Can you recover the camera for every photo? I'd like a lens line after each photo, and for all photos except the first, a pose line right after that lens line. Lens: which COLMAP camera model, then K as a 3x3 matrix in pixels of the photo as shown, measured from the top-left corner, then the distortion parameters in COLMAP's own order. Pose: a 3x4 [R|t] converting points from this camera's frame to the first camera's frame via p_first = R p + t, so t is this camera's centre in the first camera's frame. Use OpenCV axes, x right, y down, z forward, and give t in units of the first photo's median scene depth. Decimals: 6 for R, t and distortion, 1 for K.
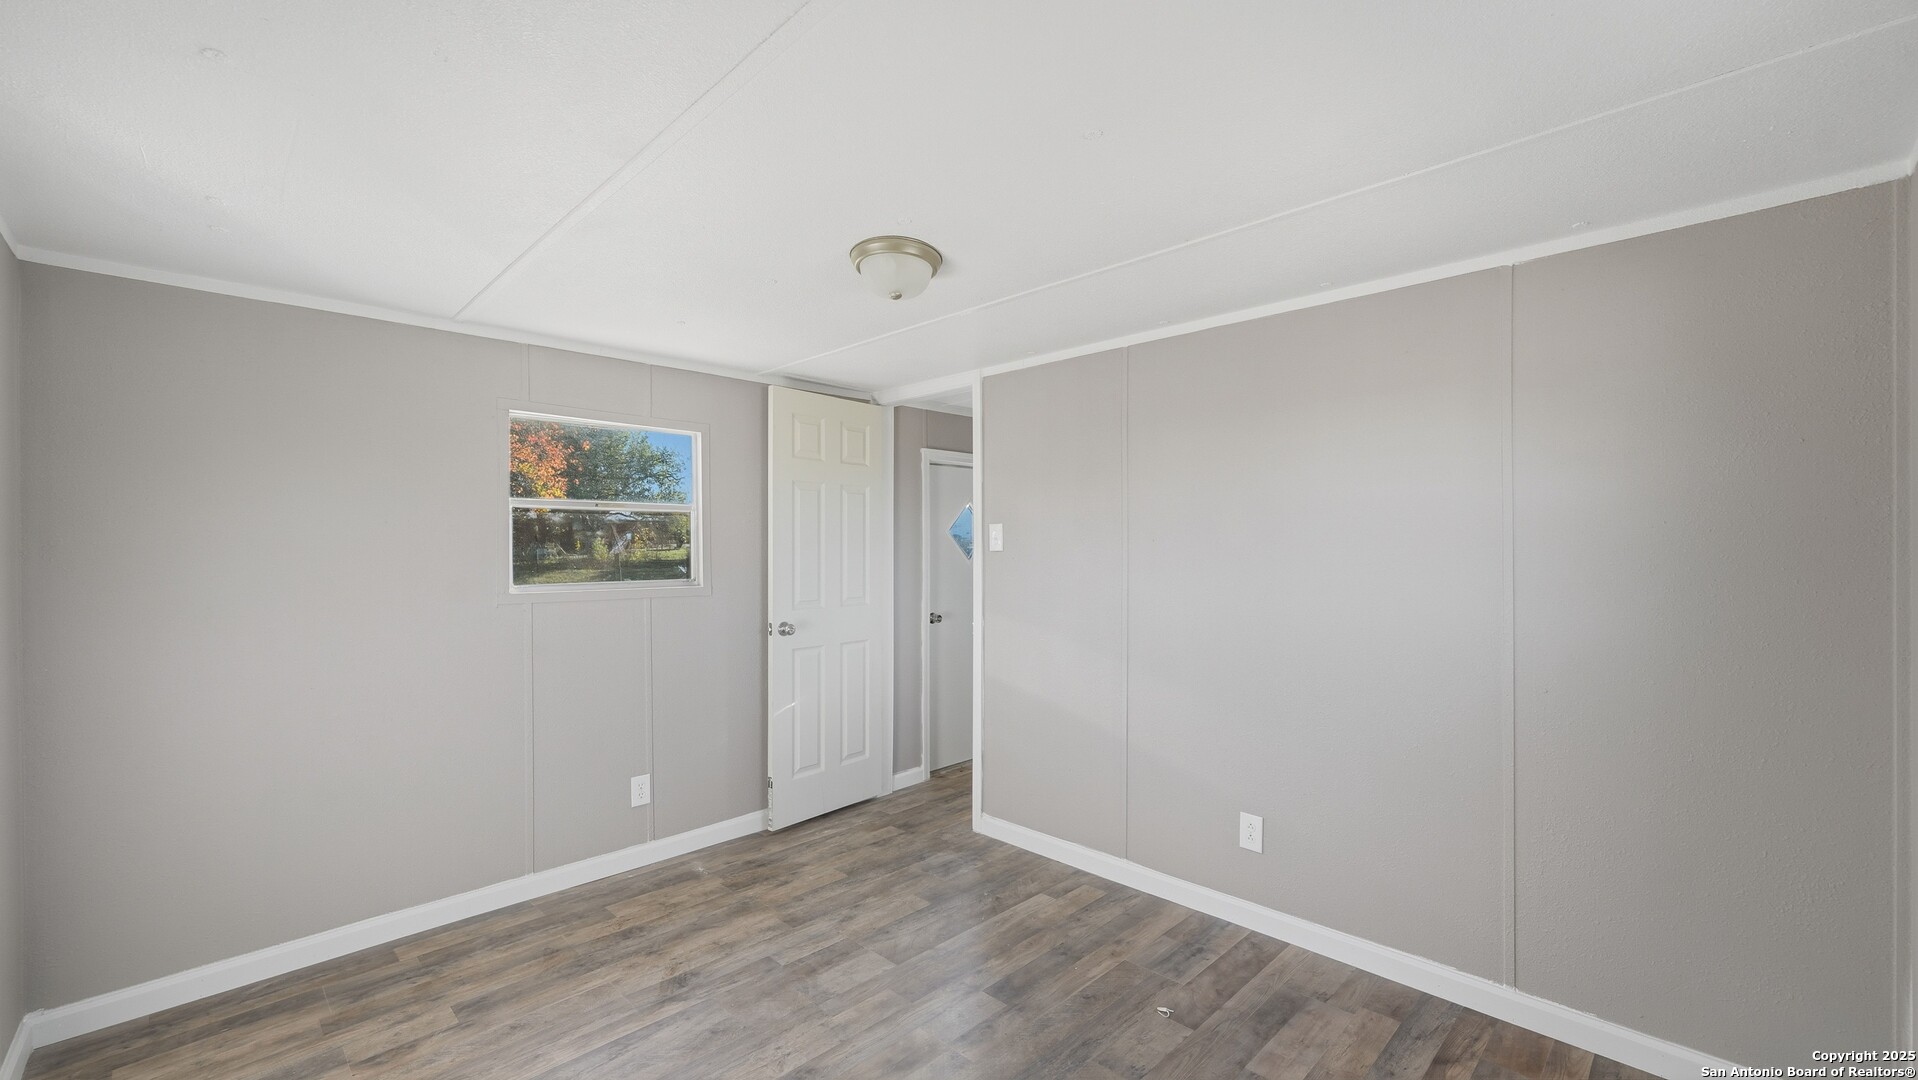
lens RADIAL K [[772.2, 0, 960.0], [0, 772.2, 545.0], [0, 0, 1]] dist [0.002143, 0.000316]
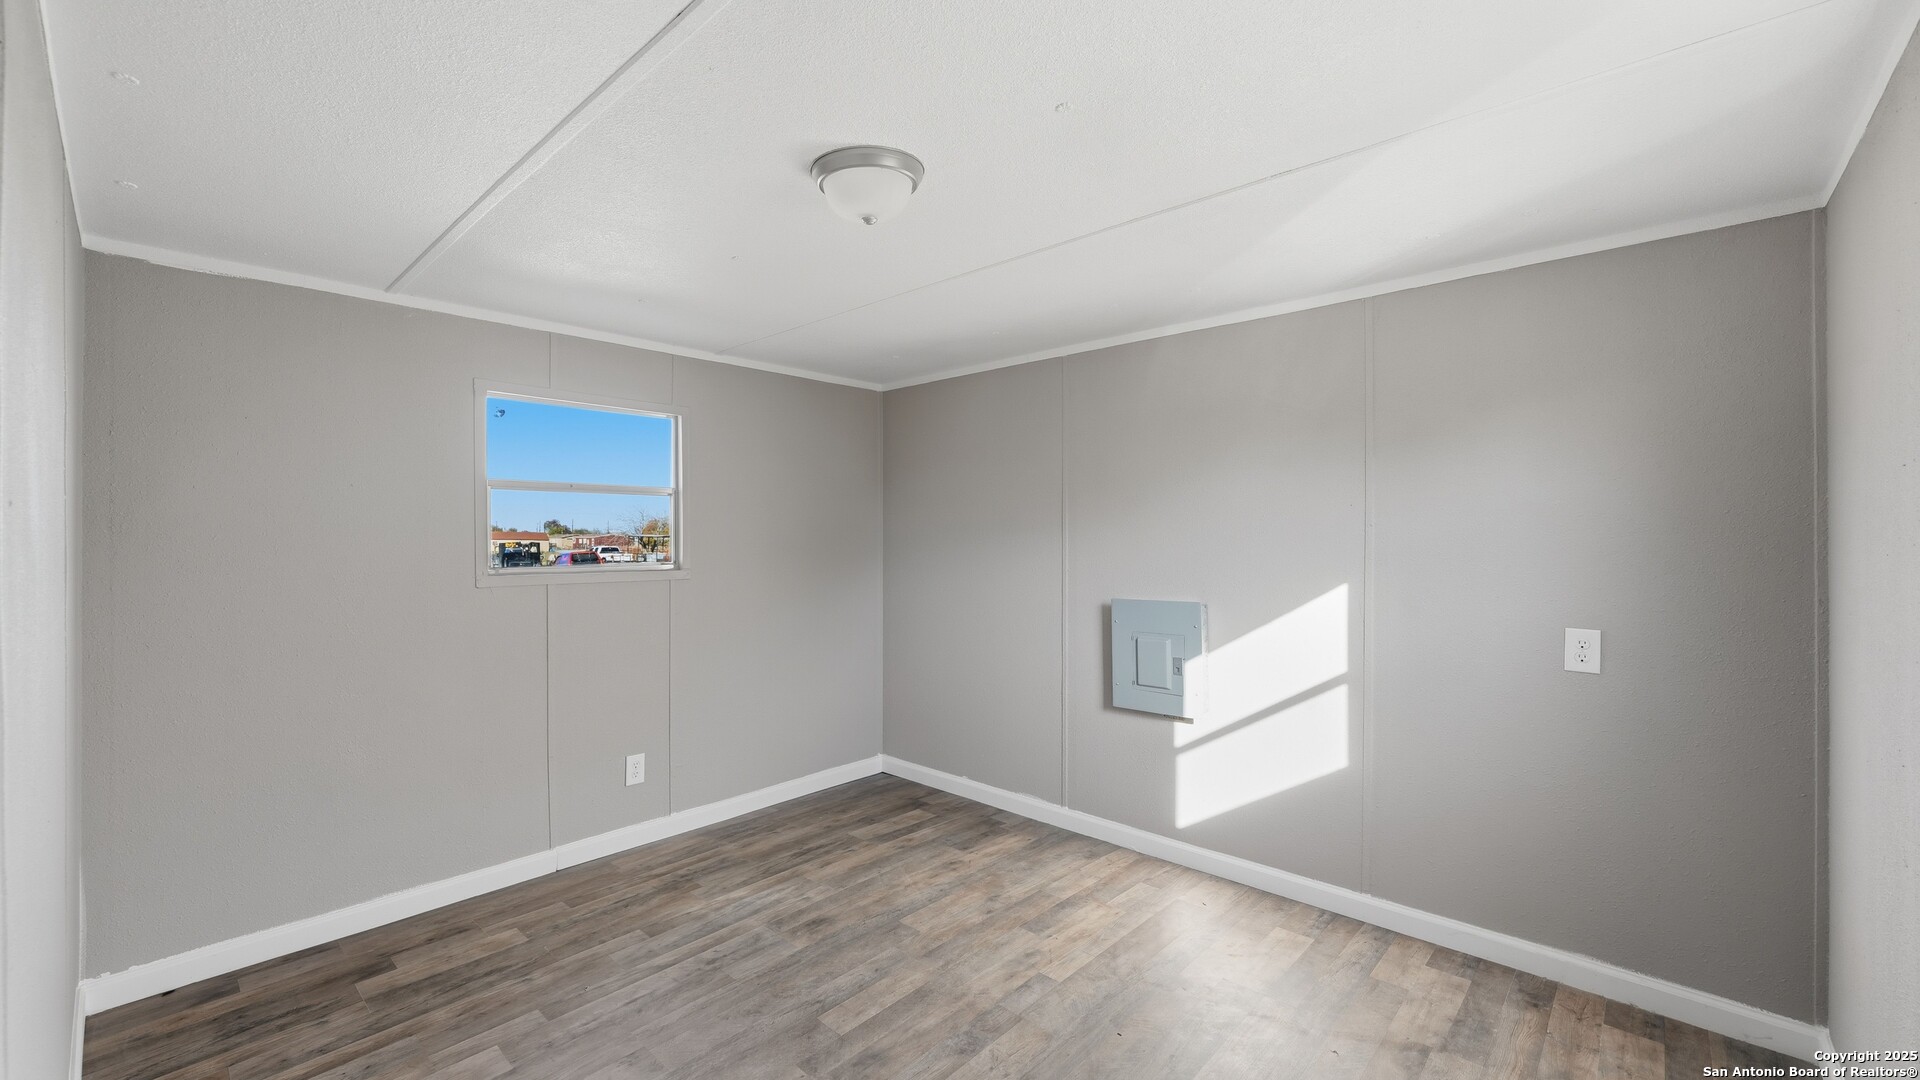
lens RADIAL K [[773.0, 0, 951.2], [0, 773.0, 538.6], [0, 0, 1]] dist [0.002143, 0.000316]
pose [[-0.999663, 0.009382, -0.024203, -0.122999], [0.009247, 0.999941, 0.005703, 0.010853], [0.024255, 0.005478, -0.999691, 1.487564]]
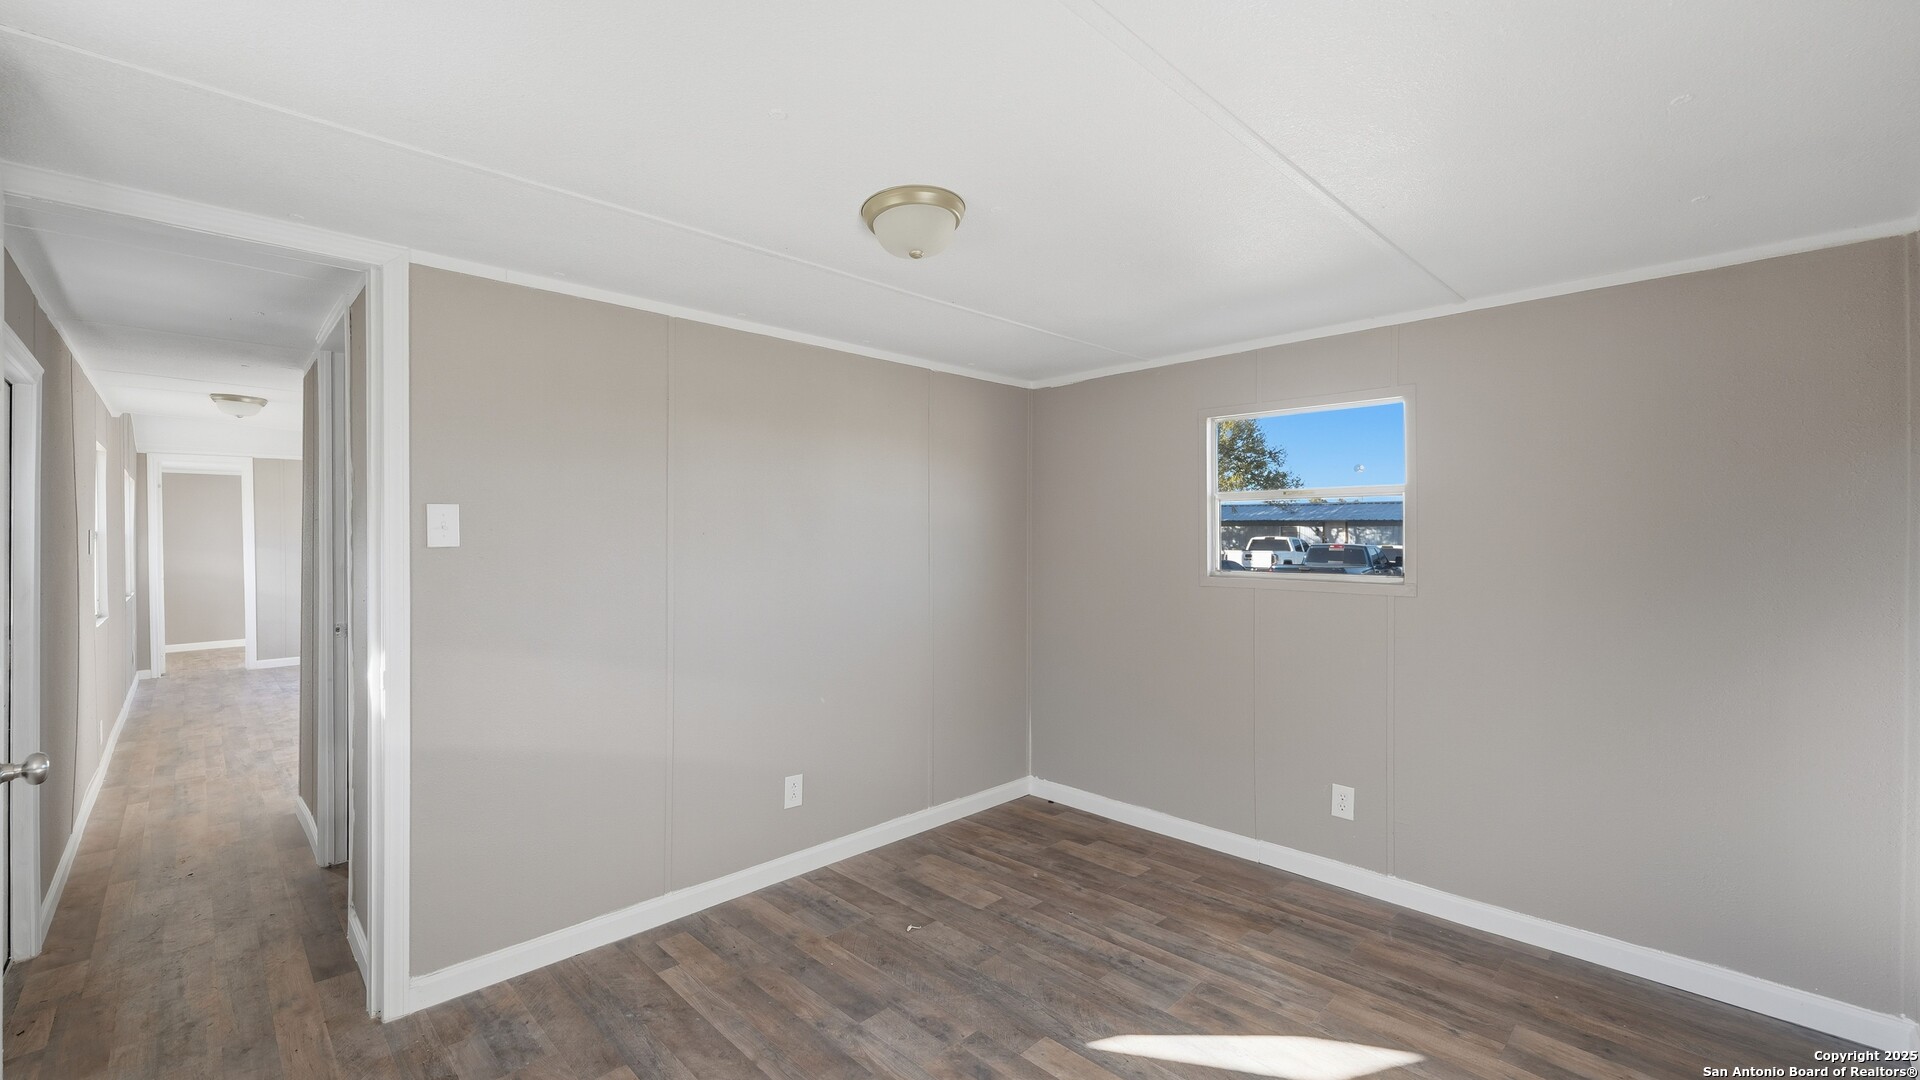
lens RADIAL K [[773.0, 0, 947.5], [0, 773.0, 540.8], [0, 0, 1]] dist [0.002143, 0.000316]
pose [[0.021429, 0.004280, 0.999761, -0.785201], [0.003193, 0.999985, -0.004349, 0.008846], [-0.999765, 0.003285, 0.021415, 0.773954]]
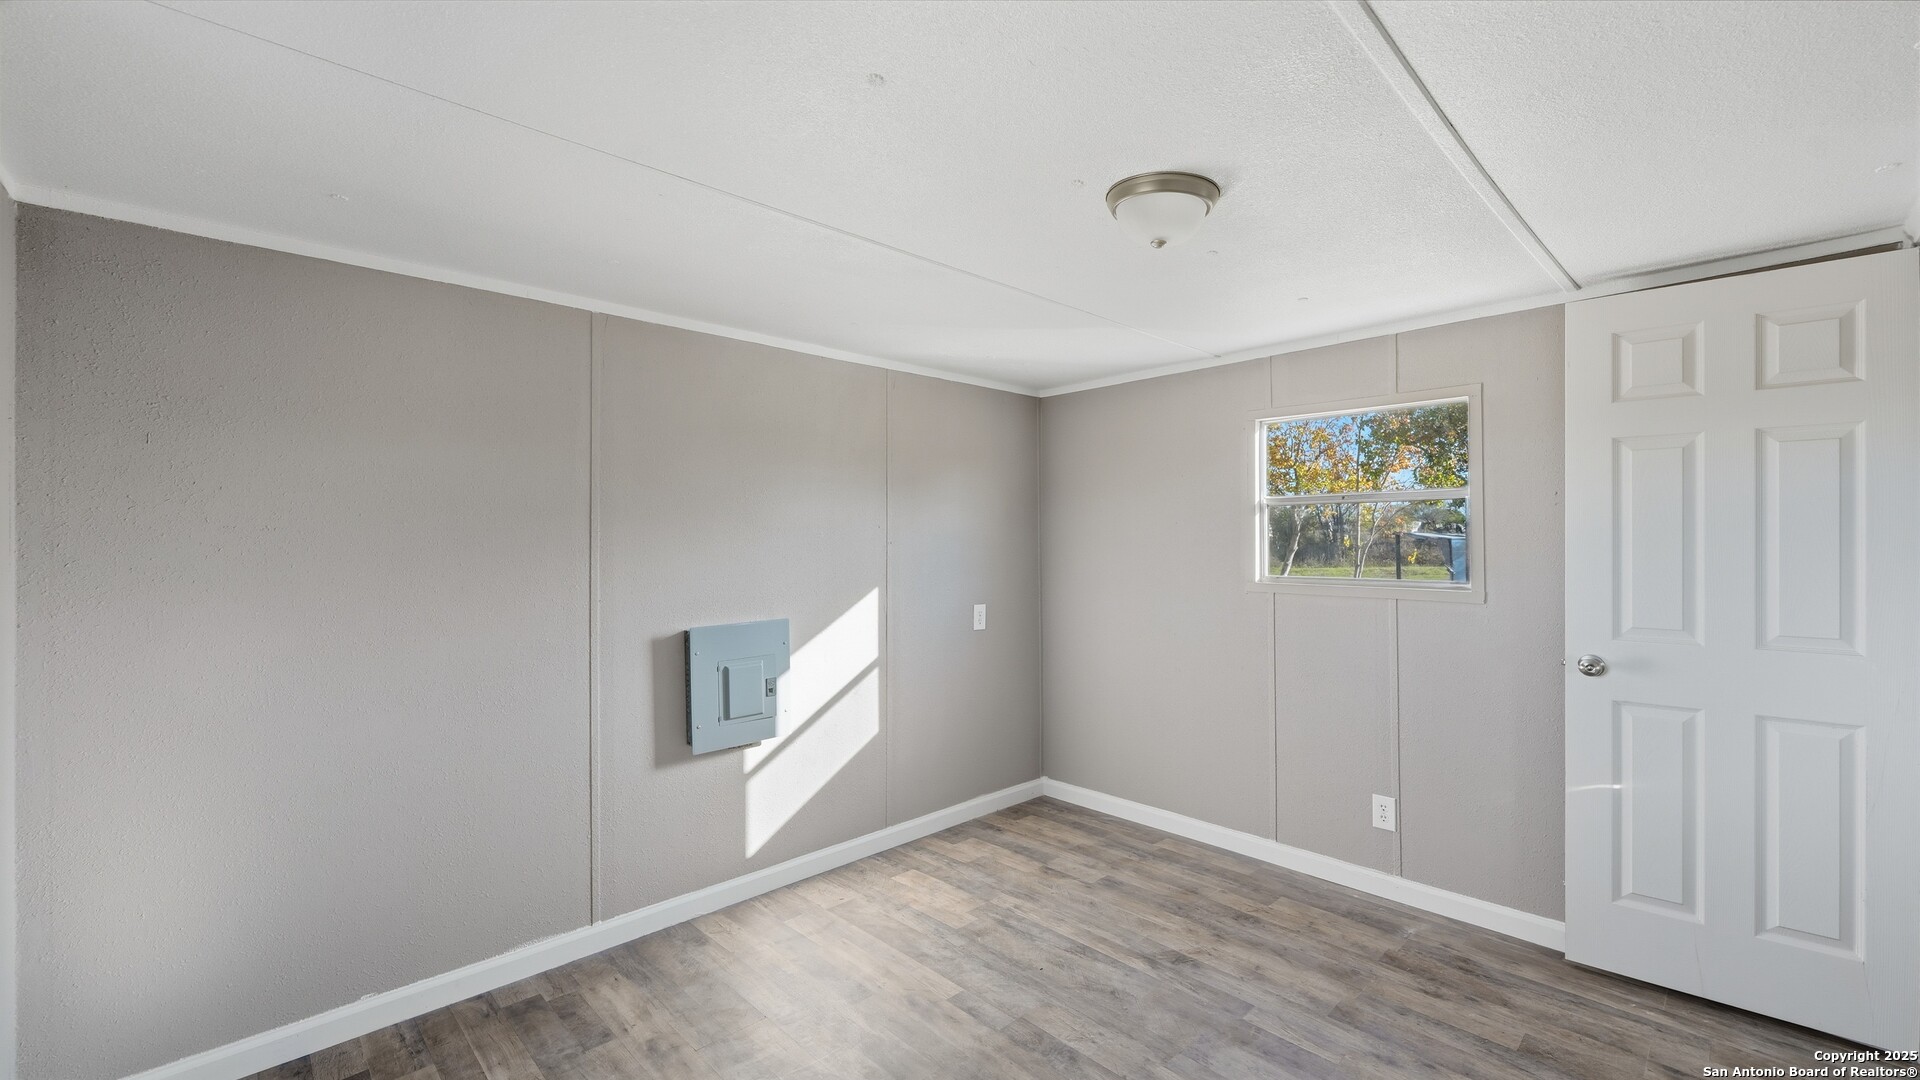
lens RADIAL K [[773.0, 0, 957.4], [0, 773.0, 533.1], [0, 0, 1]] dist [0.002143, 0.000316]
pose [[-0.025151, -0.007955, -0.999652, 0.618452], [0.002824, 0.999964, -0.008028, -0.001303], [0.999680, -0.003025, -0.025127, 0.653655]]
